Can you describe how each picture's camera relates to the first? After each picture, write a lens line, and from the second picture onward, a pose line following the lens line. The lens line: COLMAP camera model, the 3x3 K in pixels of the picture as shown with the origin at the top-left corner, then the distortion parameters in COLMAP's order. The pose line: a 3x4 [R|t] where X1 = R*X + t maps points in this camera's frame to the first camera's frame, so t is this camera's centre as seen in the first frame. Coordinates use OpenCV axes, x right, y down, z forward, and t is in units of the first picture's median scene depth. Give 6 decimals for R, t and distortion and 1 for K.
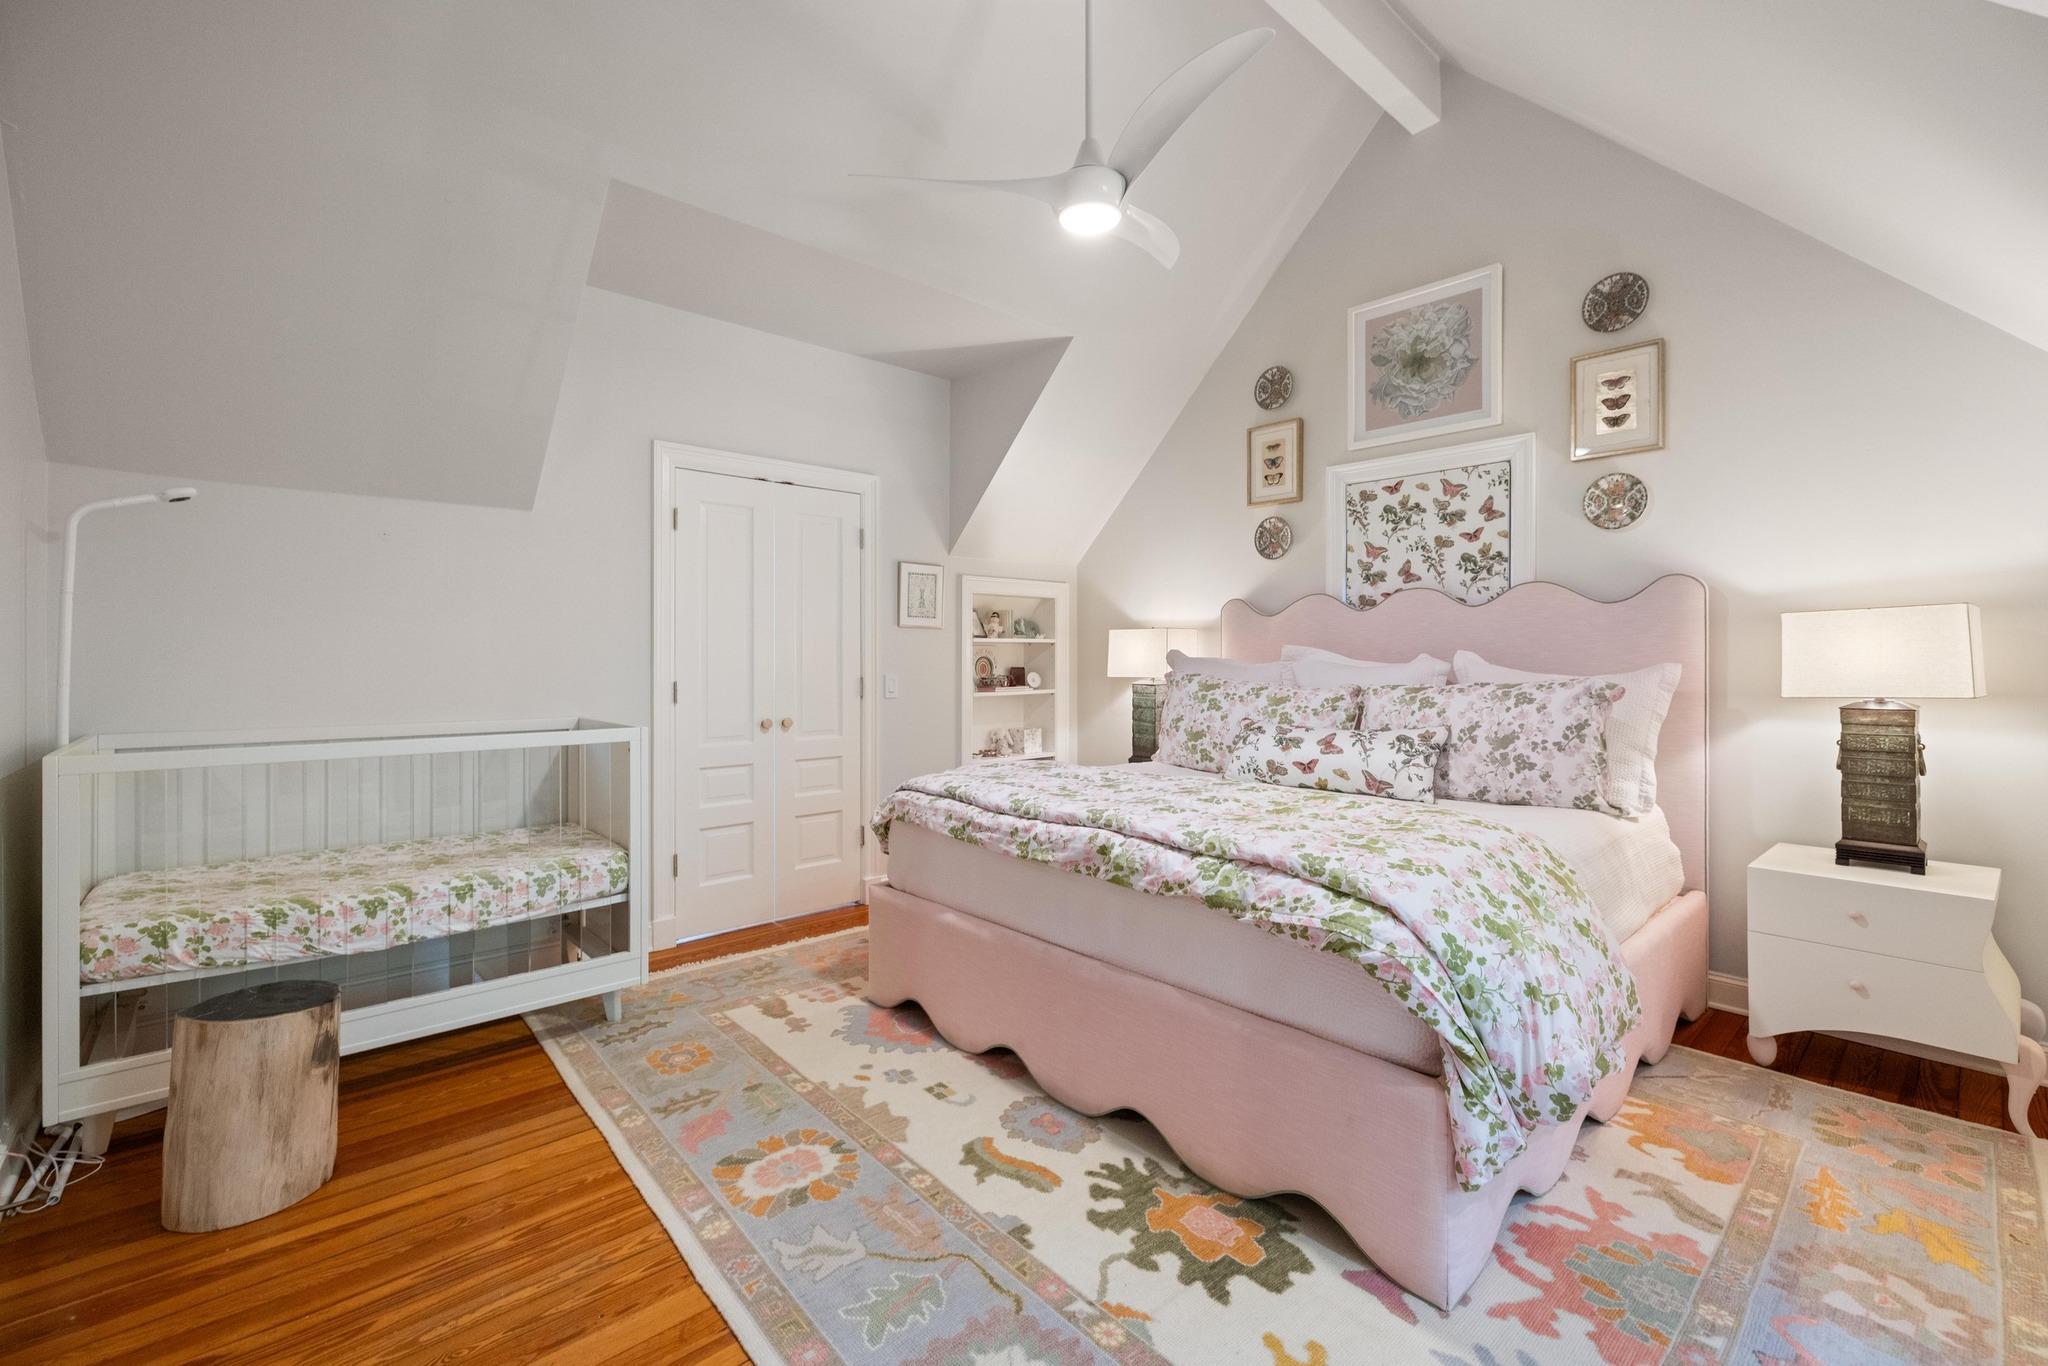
lens RADIAL K [[862.7, 0, 1028.2], [0, 862.7, 661.9], [0, 0, 1]] dist [0.000133, -0.000200]
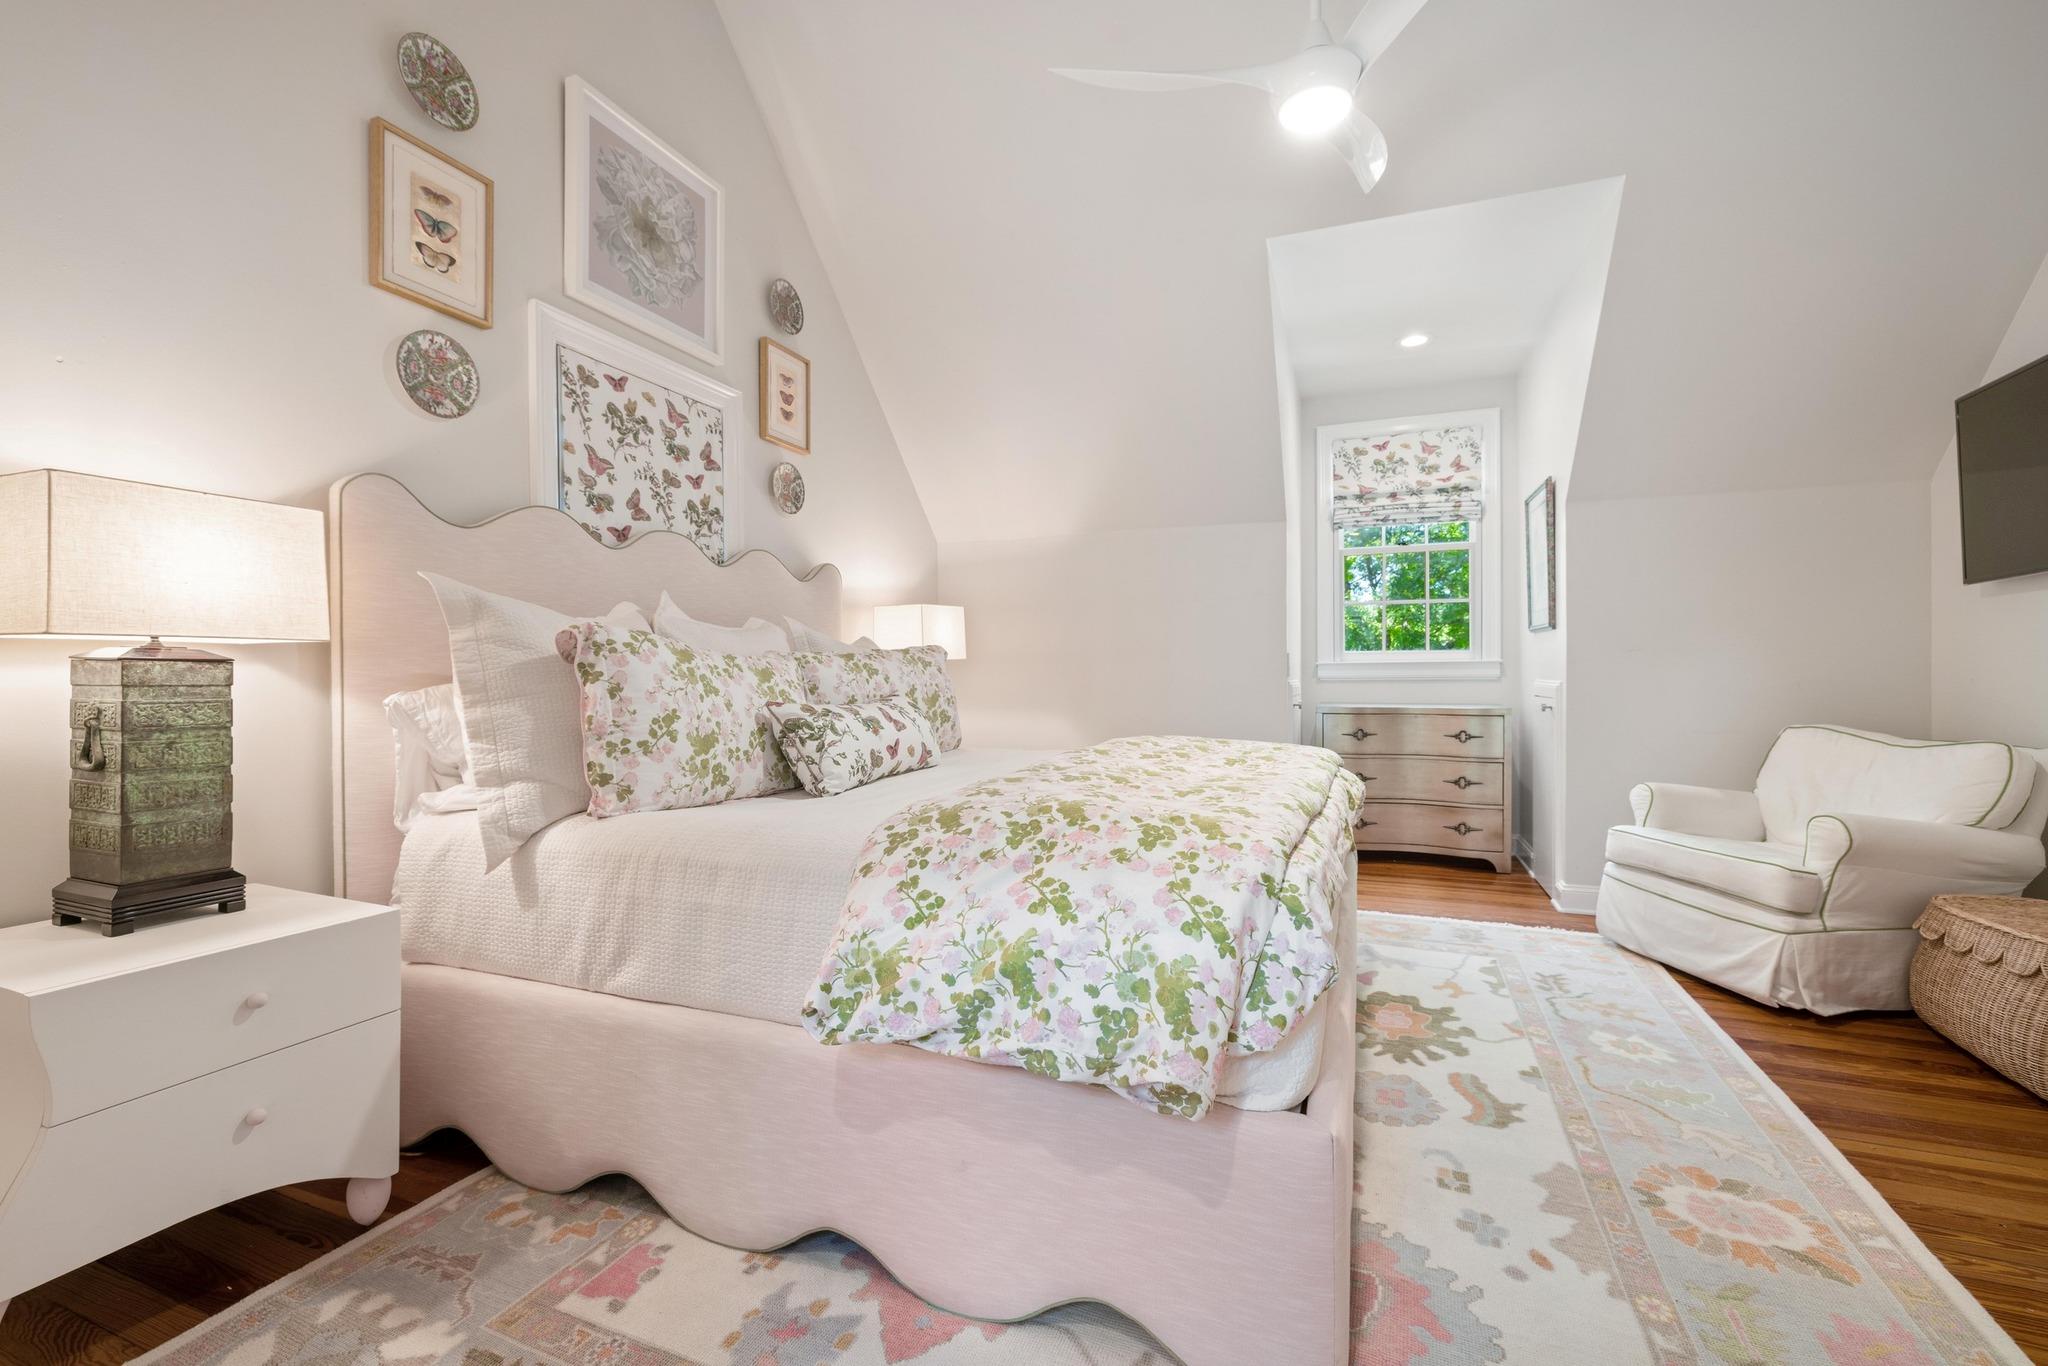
lens RADIAL K [[862.7, 0, 1030.0], [0, 862.7, 676.7], [0, 0, 1]] dist [0.000133, -0.000200]
pose [[-0.440713, -0.003561, 0.897641, -0.394005], [0.009580, 0.999917, 0.008671, 0.041768], [-0.897597, 0.012421, -0.440642, 1.080866]]
